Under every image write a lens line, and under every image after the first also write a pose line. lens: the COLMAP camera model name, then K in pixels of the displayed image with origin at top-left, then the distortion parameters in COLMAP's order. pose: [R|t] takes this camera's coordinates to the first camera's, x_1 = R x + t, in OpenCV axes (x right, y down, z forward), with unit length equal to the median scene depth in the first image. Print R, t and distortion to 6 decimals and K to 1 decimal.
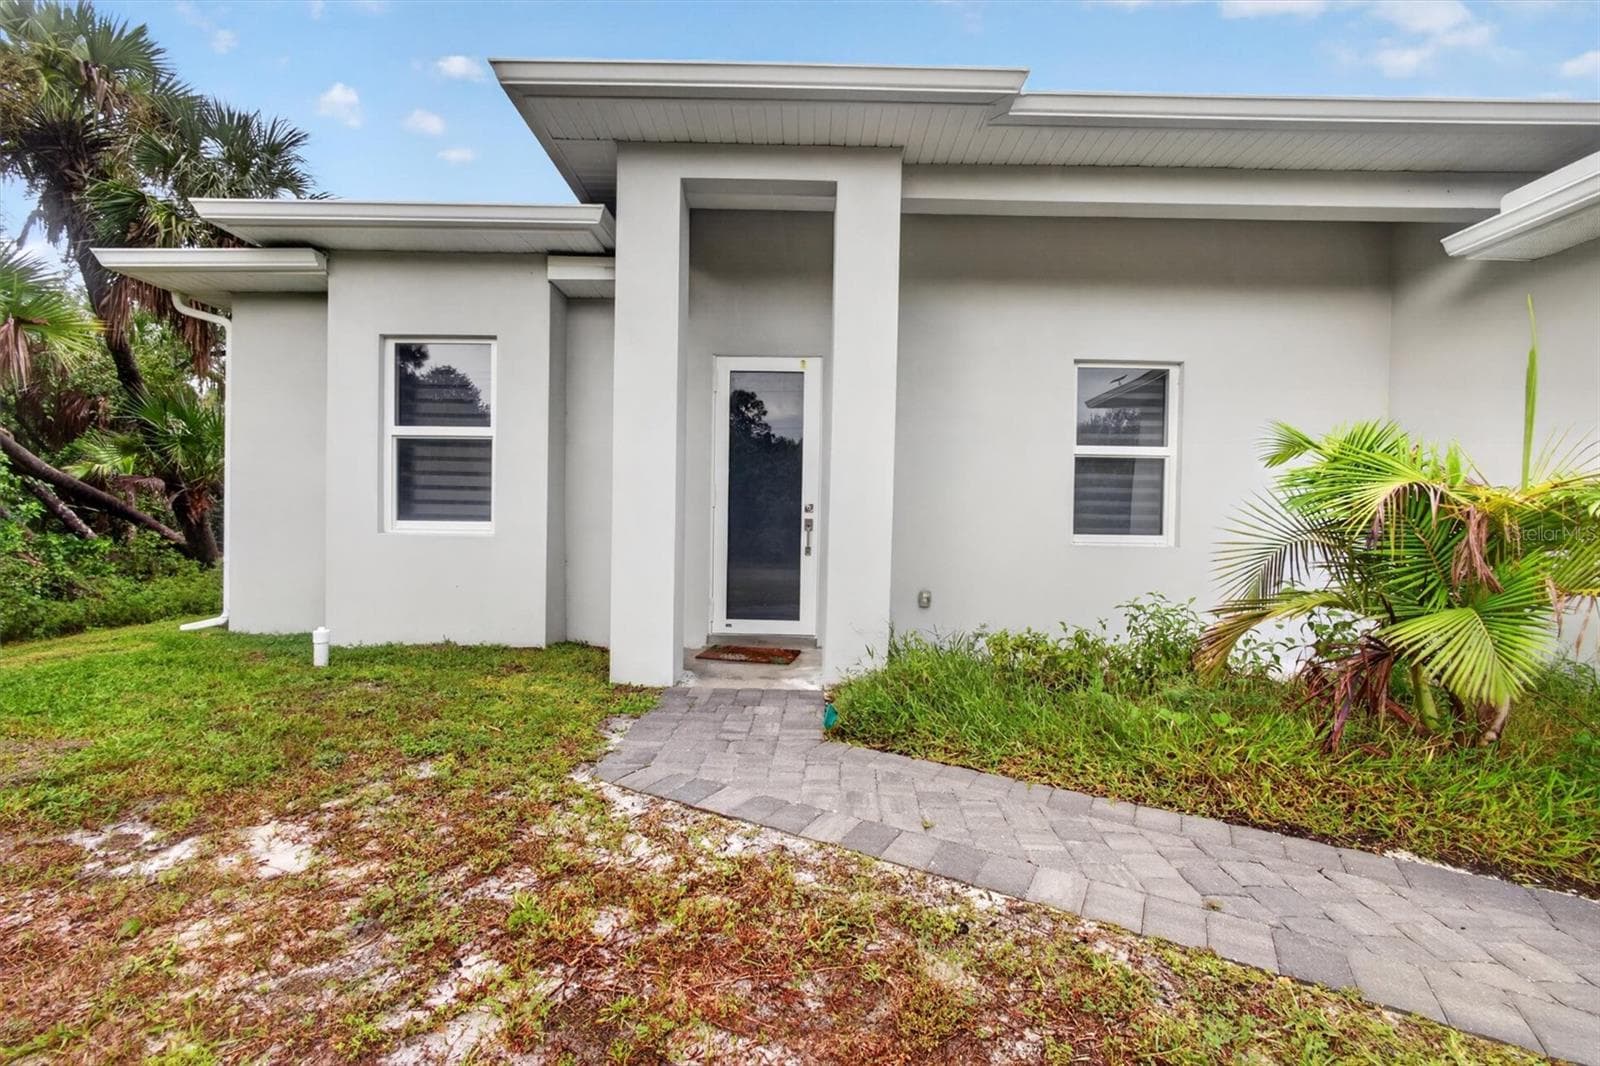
lens RADIAL K [[664.2, 0, 782.9], [0, 664.2, 532.8], [0, 0, 1]] dist [-0.011146, 0.001958]
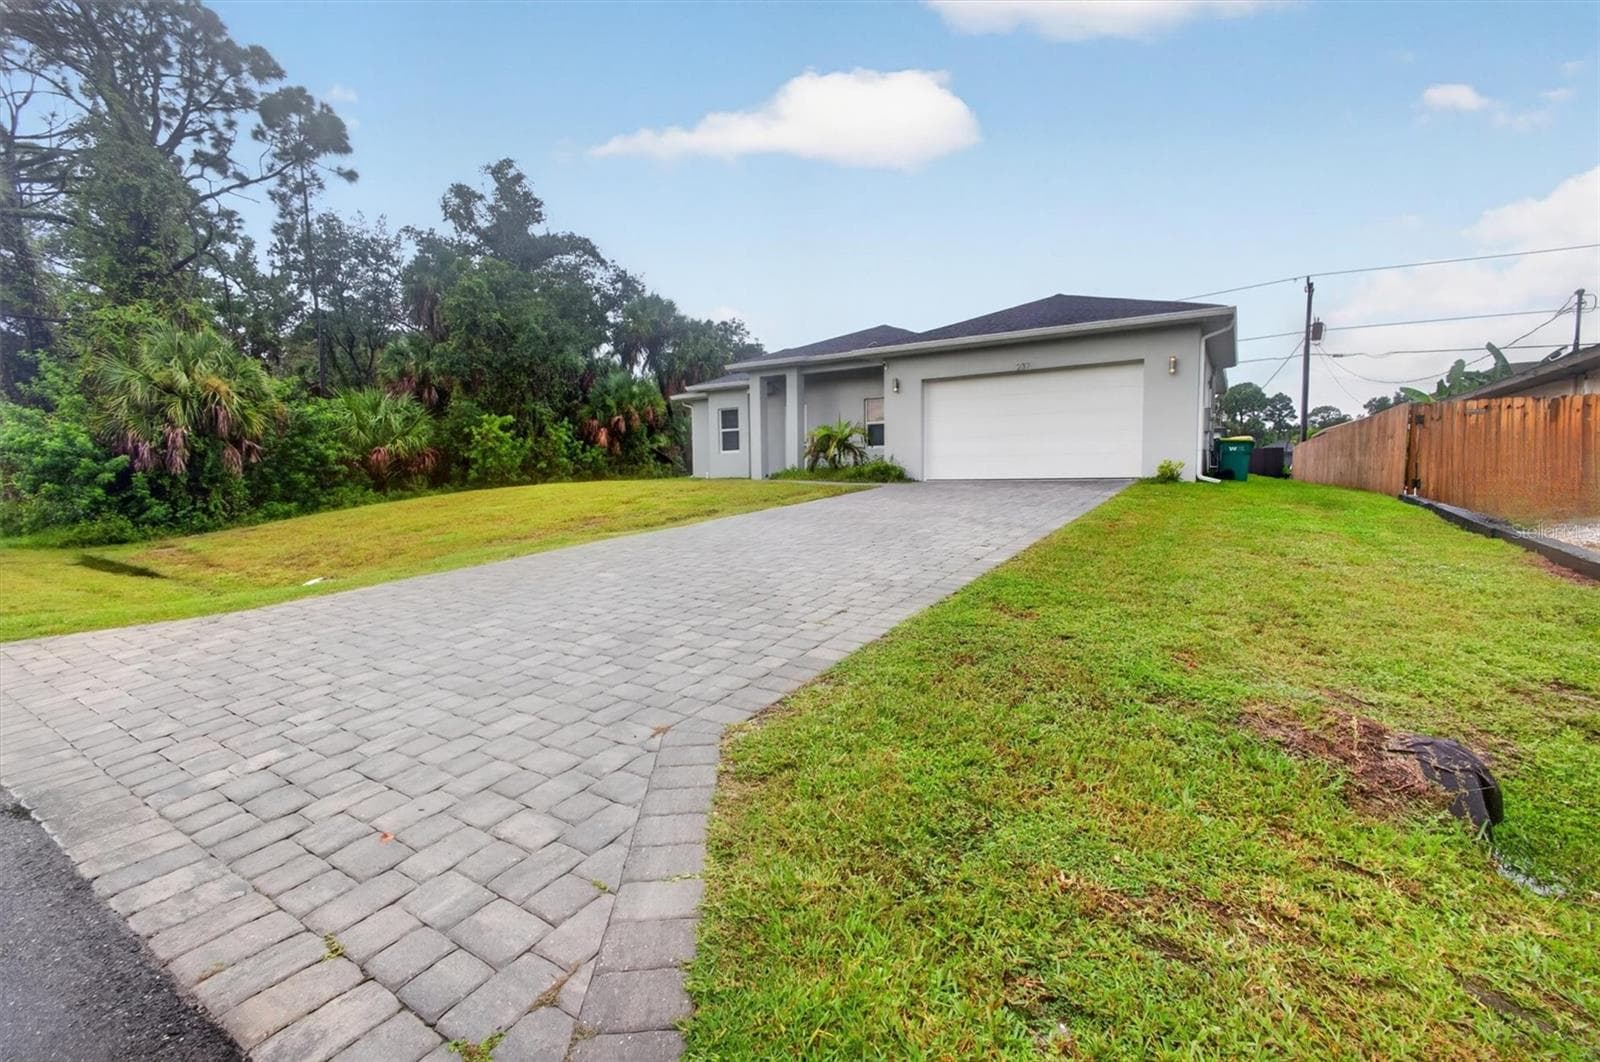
lens RADIAL K [[664.2, 0, 804.3], [0, 664.2, 523.9], [0, 0, 1]] dist [-0.011146, 0.001958]
pose [[0.850106, 0.008346, -0.526545, 2.150739], [0.019727, 0.998668, 0.047679, 0.260447], [0.526242, -0.050919, 0.848809, -2.422821]]
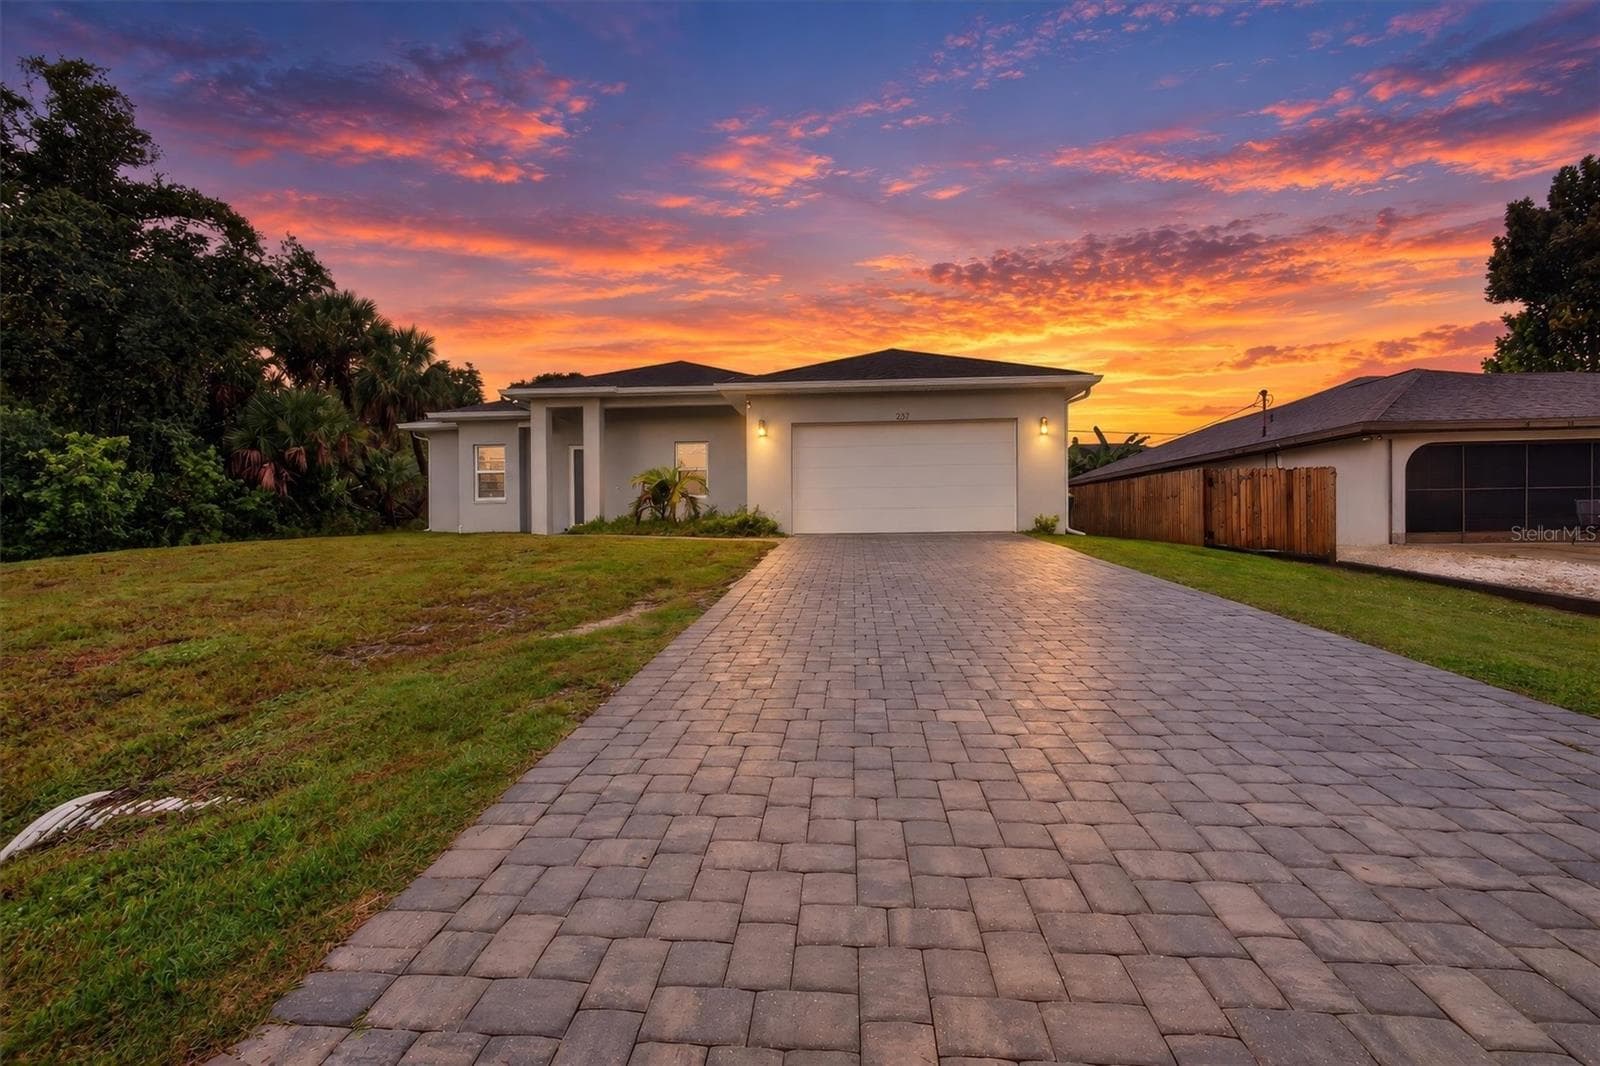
lens RADIAL K [[664.2, 0, 800.7], [0, 664.2, 526.1], [0, 0, 1]] dist [-0.011146, 0.001958]
pose [[0.997421, -0.031825, -0.064331, 1.274271], [0.031075, 0.999437, -0.012624, 0.221327], [0.064697, 0.010592, 0.997849, -2.279854]]
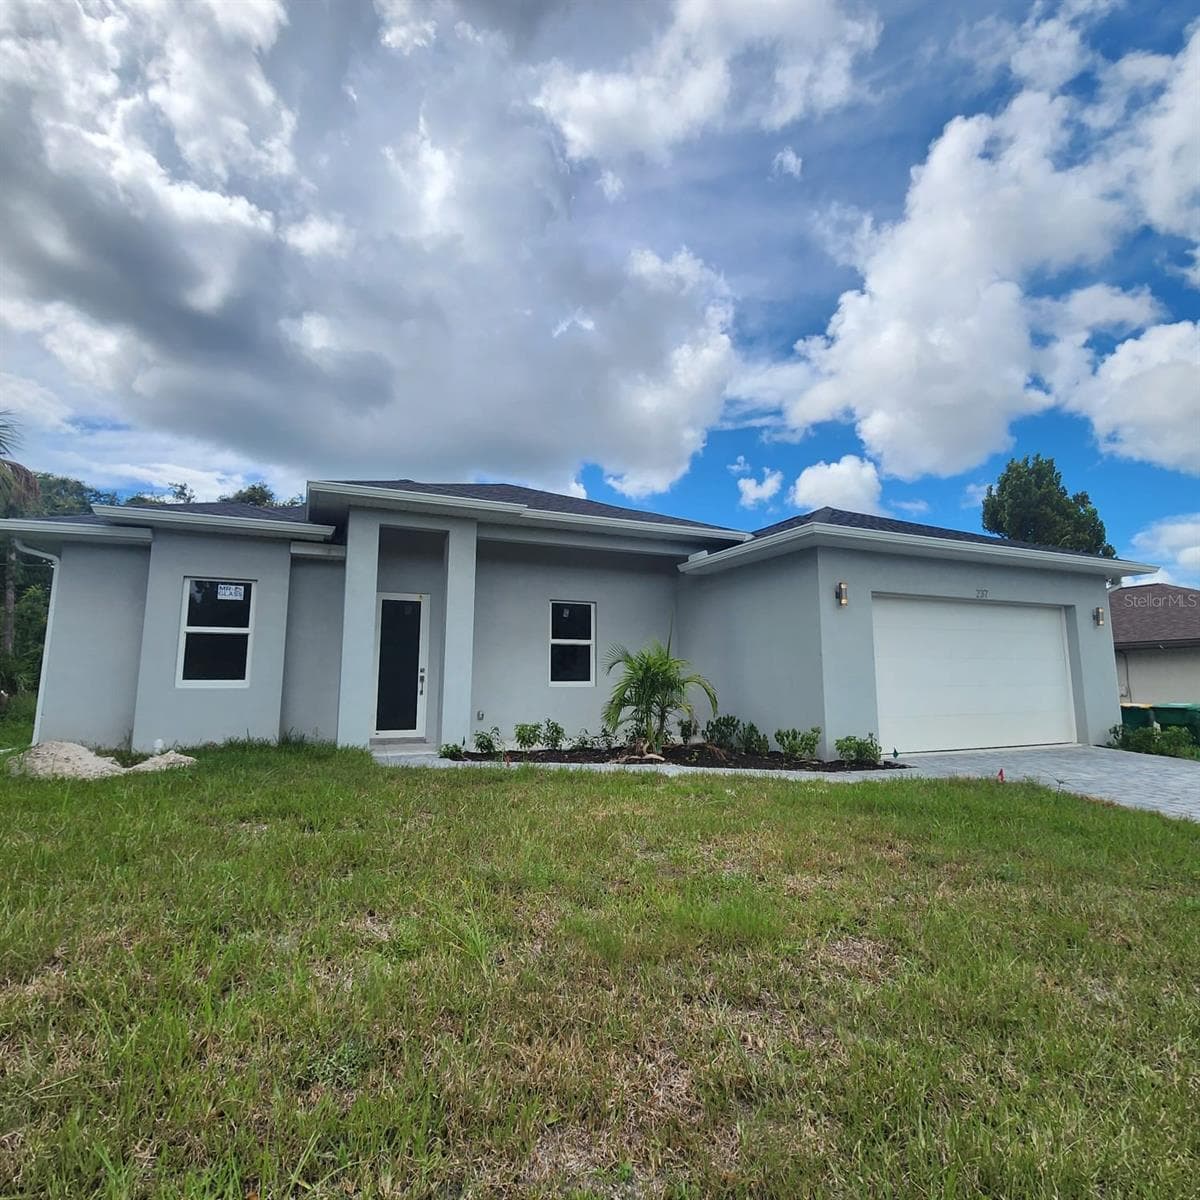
lens RADIAL K [[646.2, 0, 594.5], [0, 646.2, 600.9], [0, 0, 1]] dist [-0.012080, 0.004123]
pose [[0.915158, 0.031237, 0.401883, -0.275431], [0.022480, 0.991486, -0.128255, 0.016031], [-0.402468, 0.126408, 0.906664, -0.979335]]
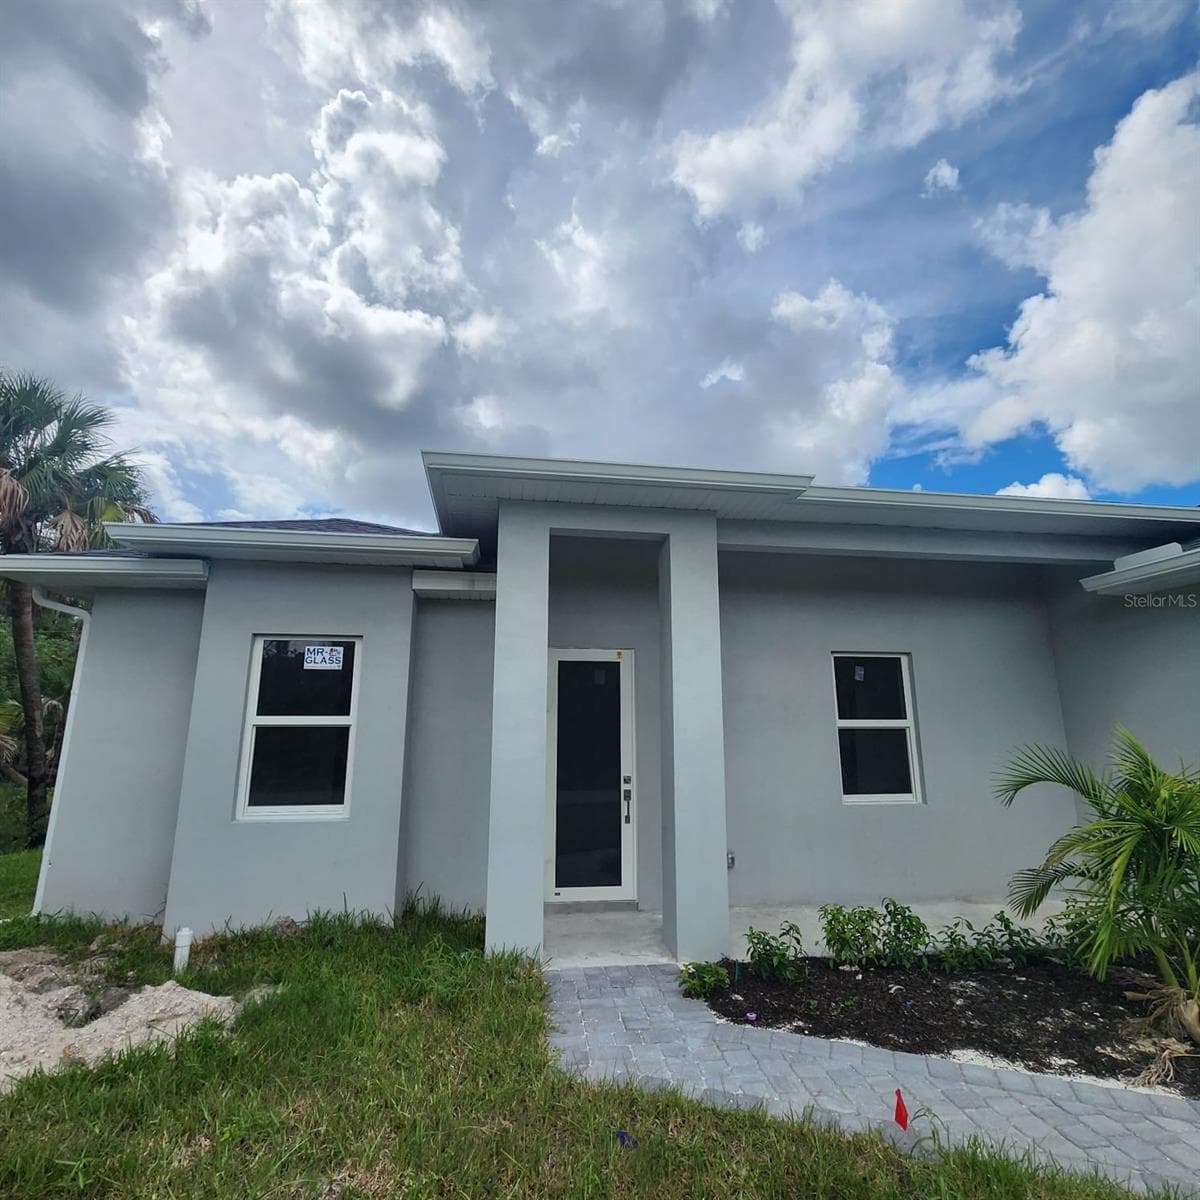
lens RADIAL K [[646.2, 0, 583.2], [0, 646.2, 594.3], [0, 0, 1]] dist [-0.012080, 0.004123]
pose [[0.988187, 0.012543, 0.152737, -0.217342], [0.022170, 0.974459, -0.223467, -0.105595], [-0.151639, 0.224213, 0.962670, -0.134230]]
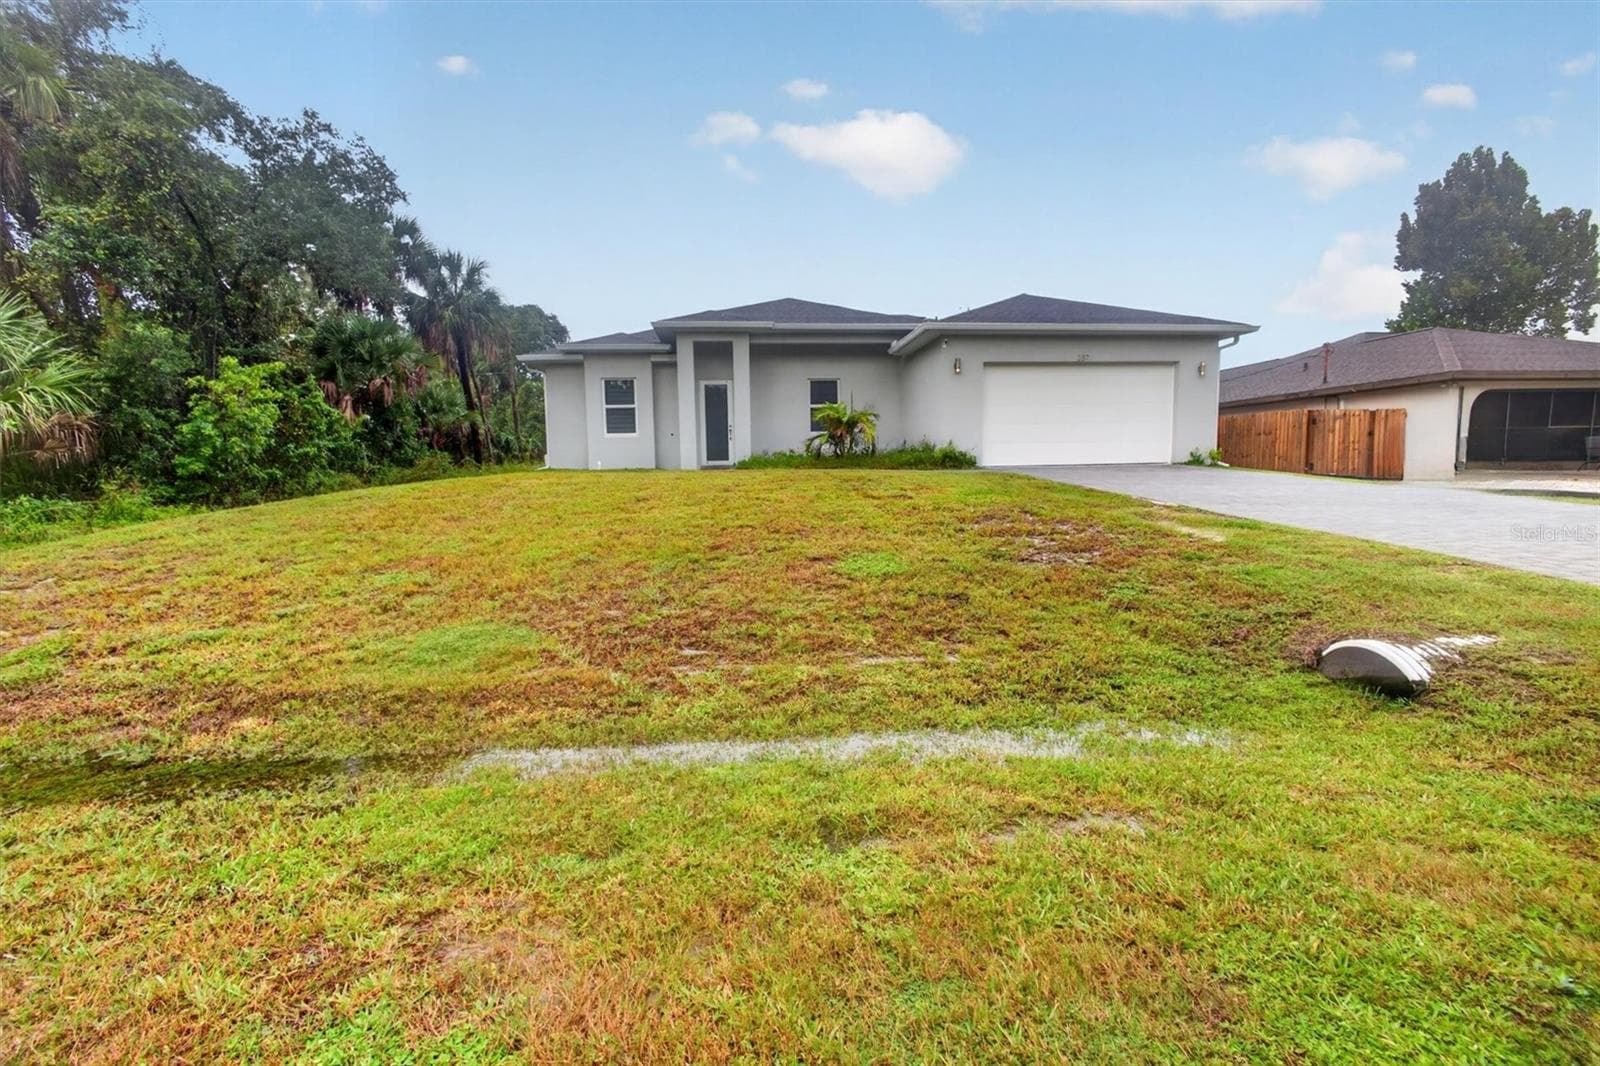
lens RADIAL K [[664.2, 0, 786.9], [0, 664.2, 528.5], [0, 0, 1]] dist [-0.011146, 0.001958]
pose [[0.993823, -0.047521, 0.100285, -0.037178], [0.039456, 0.995939, 0.080928, 0.219660], [-0.103723, -0.076472, 0.991662, -2.404582]]
